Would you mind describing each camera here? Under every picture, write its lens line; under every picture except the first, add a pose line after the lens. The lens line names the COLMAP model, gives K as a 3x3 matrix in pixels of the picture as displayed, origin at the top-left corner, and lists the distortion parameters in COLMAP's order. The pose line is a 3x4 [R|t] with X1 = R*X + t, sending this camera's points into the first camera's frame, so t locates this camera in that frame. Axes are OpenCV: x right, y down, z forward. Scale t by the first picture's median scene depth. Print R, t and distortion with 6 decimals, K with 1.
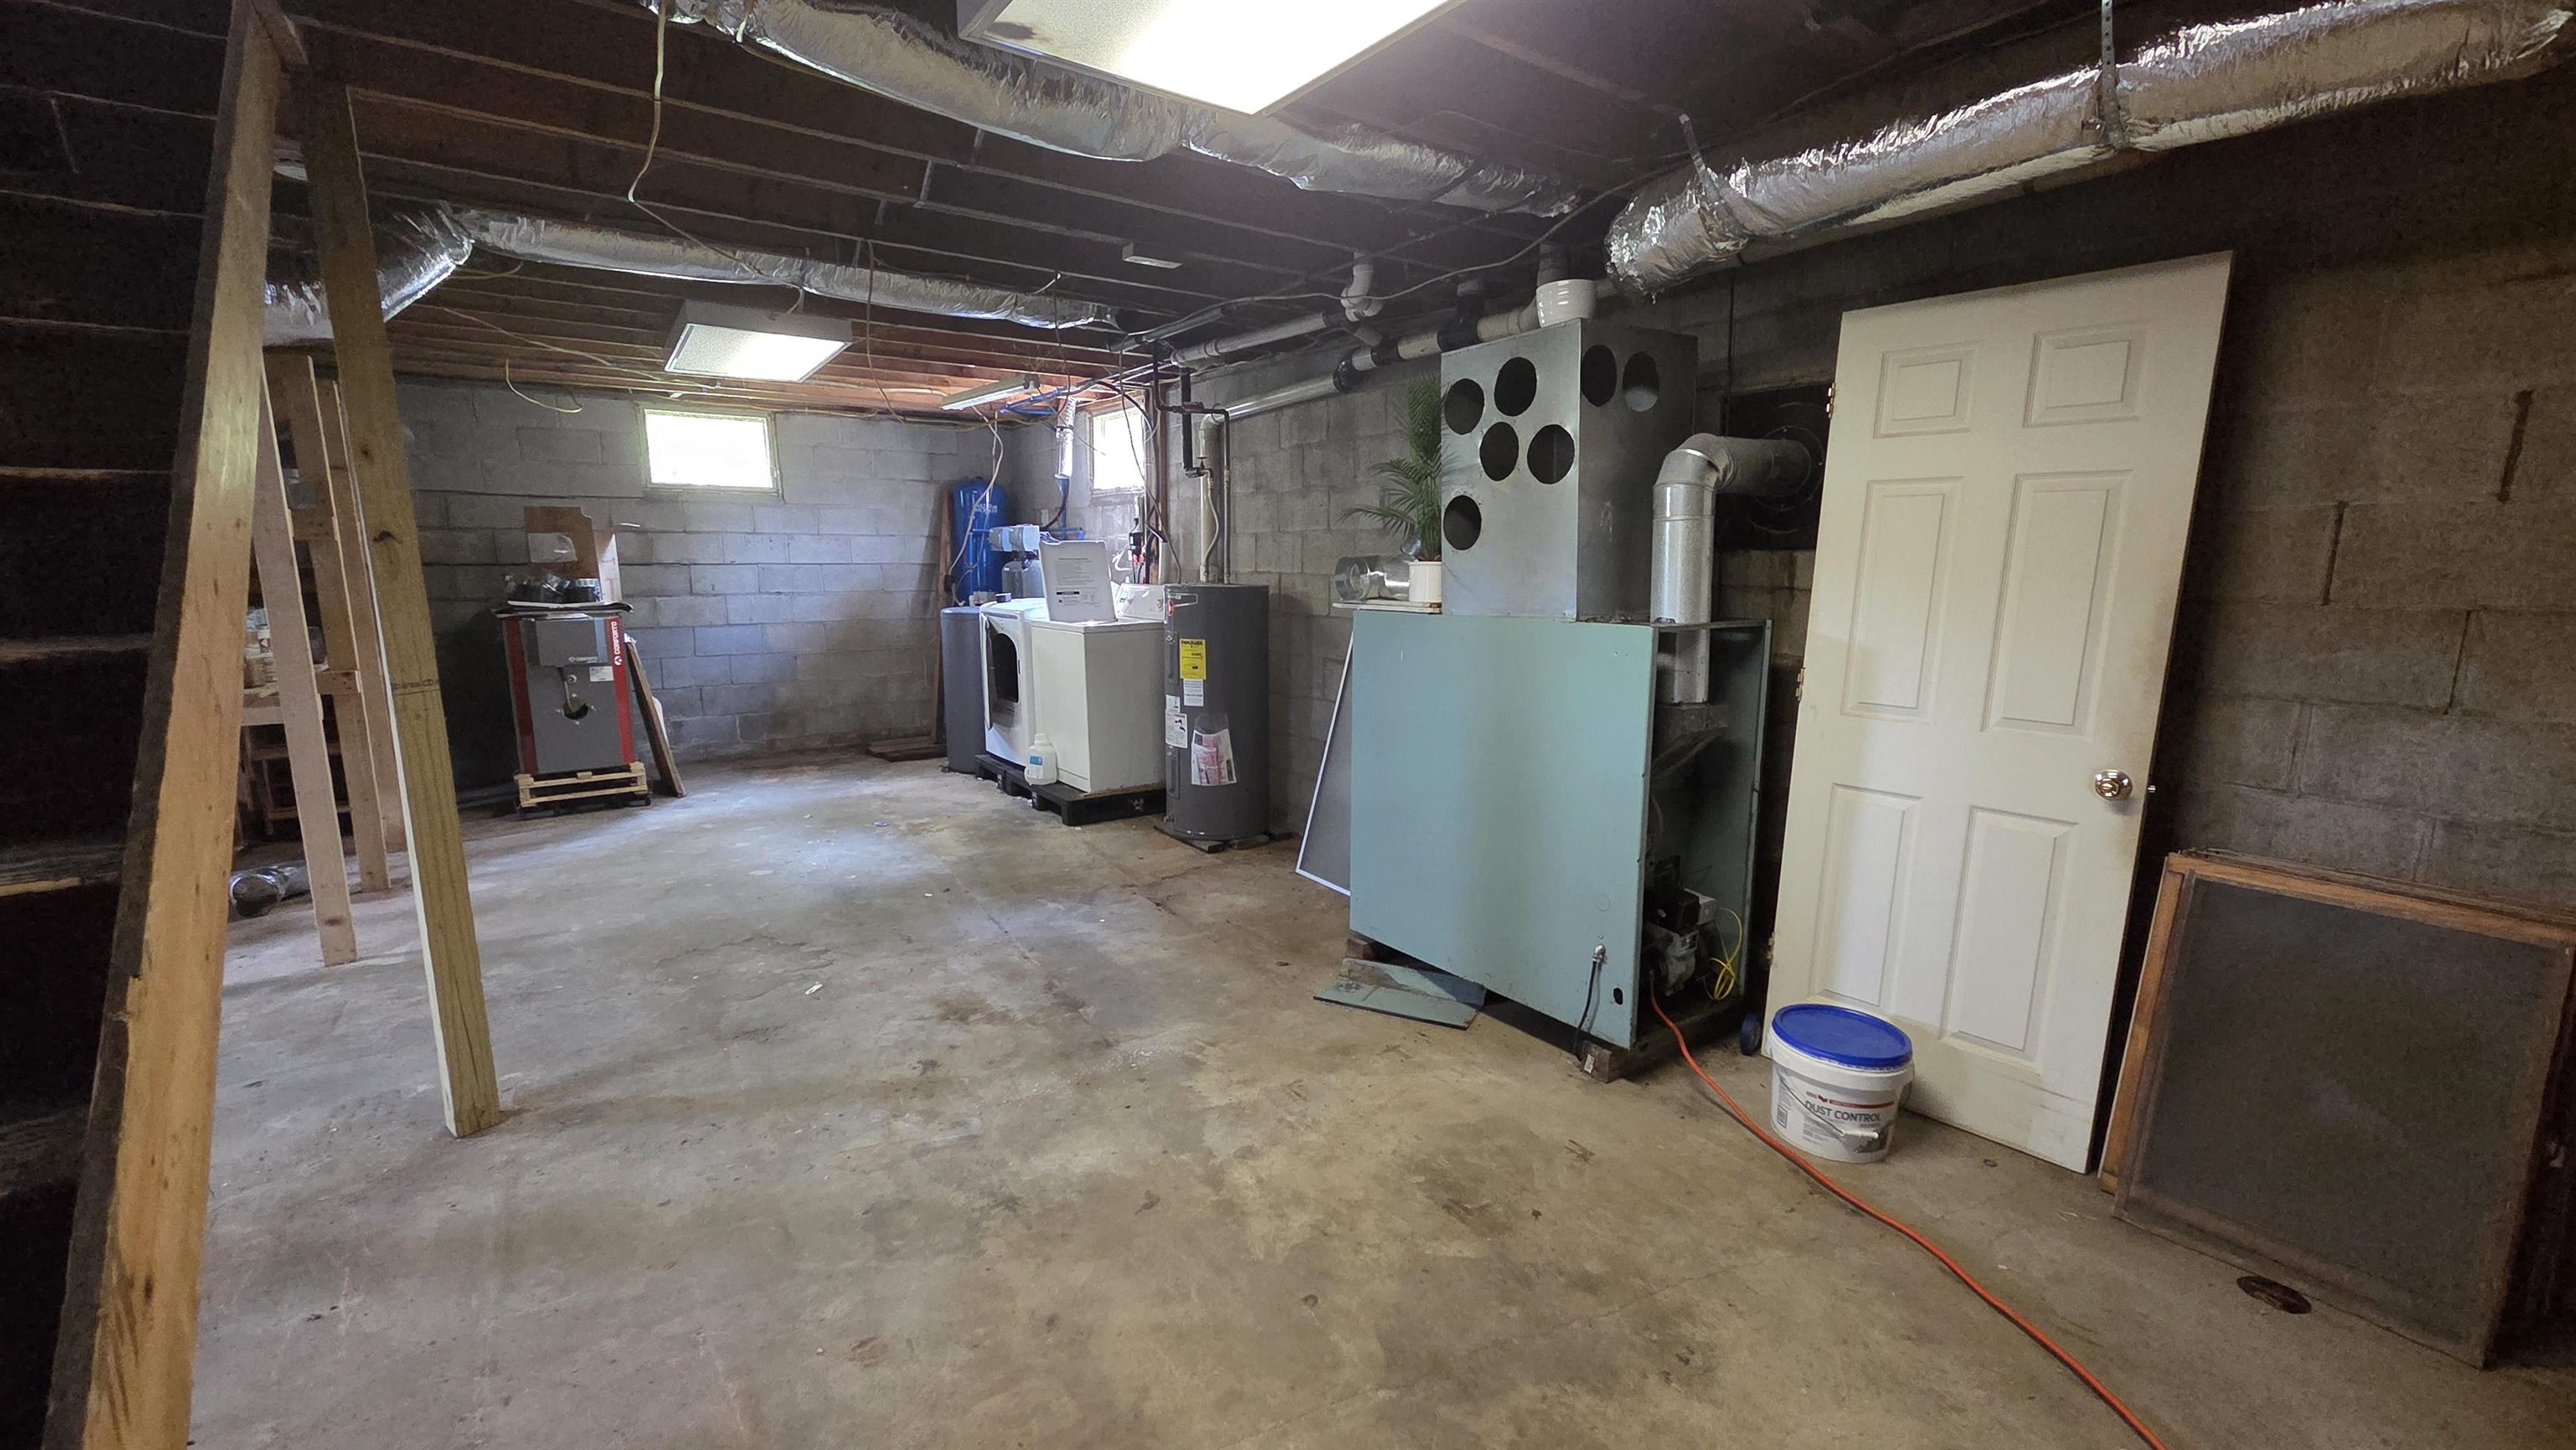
lens RADIAL K [[1050.5, 0, 1292.1], [0, 1050.5, 742.1], [0, 0, 1]] dist [0.003502, 0.000192]
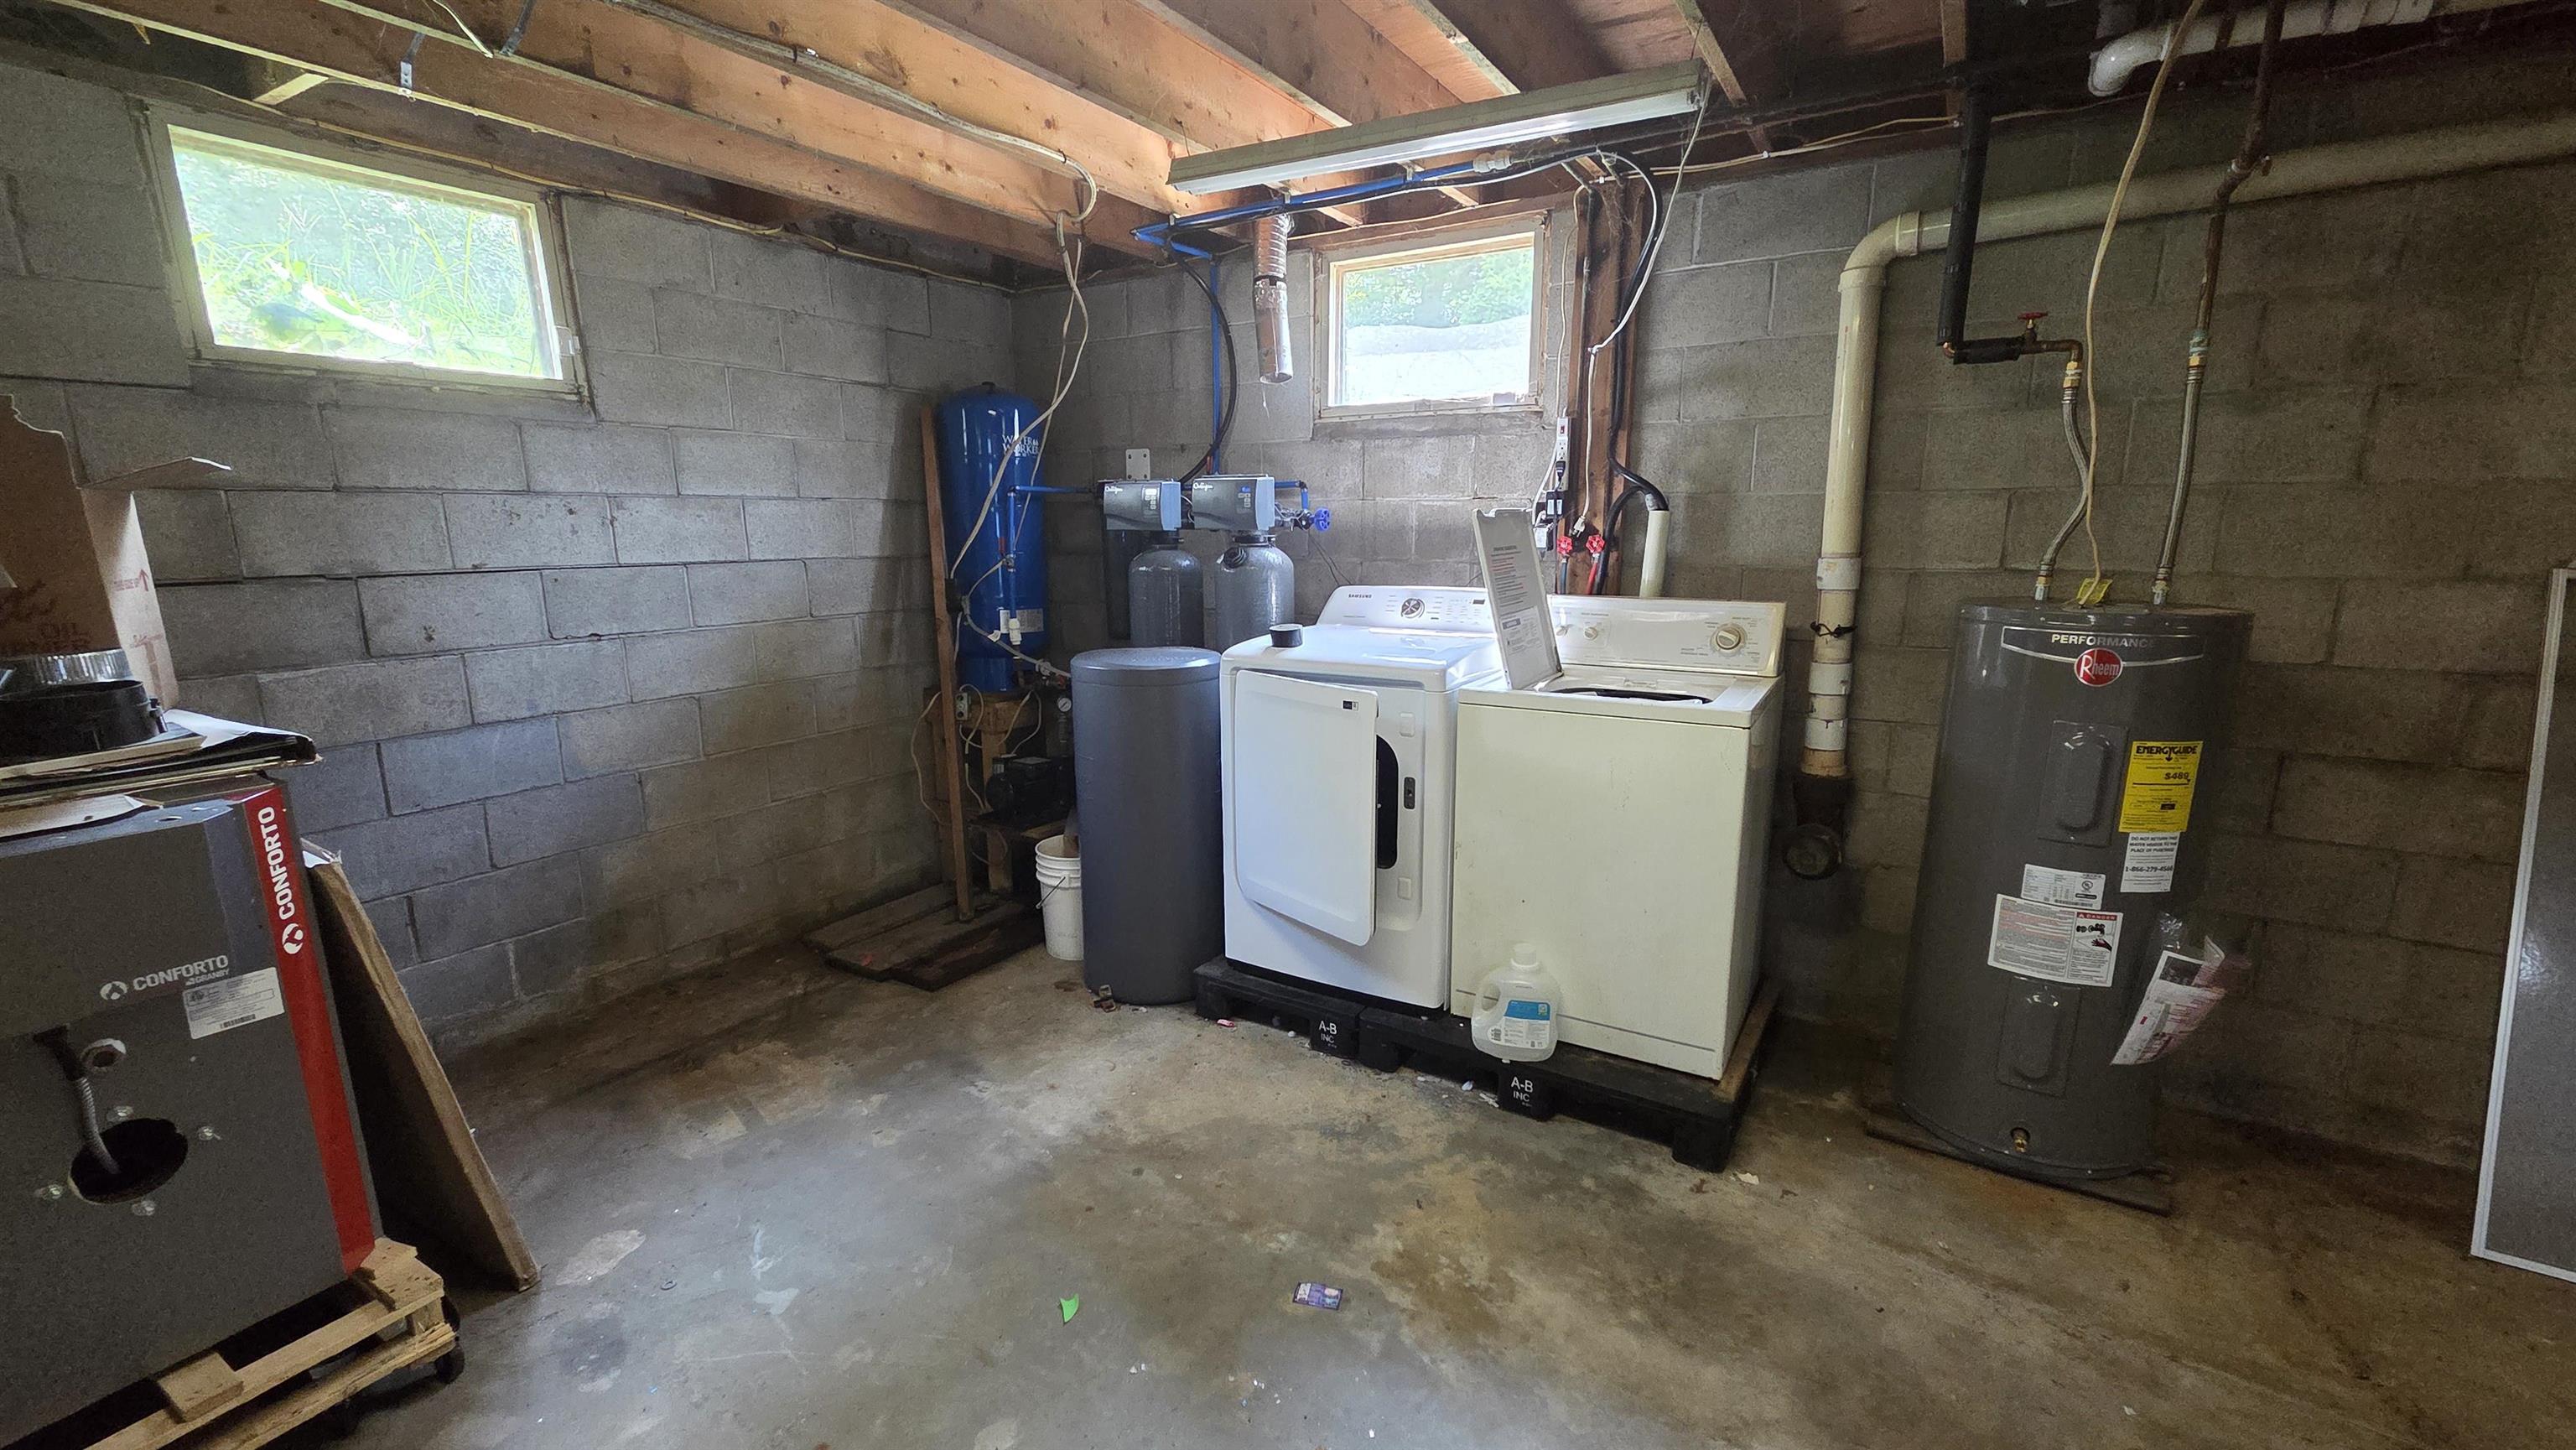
lens RADIAL K [[1050.5, 0, 1289.3], [0, 1050.5, 737.9], [0, 0, 1]] dist [0.003502, 0.000192]
pose [[0.923006, -0.086958, 0.374831, -0.529538], [0.076829, 0.996163, 0.041914, -0.131685], [-0.377038, -0.009889, 0.926145, 0.680772]]
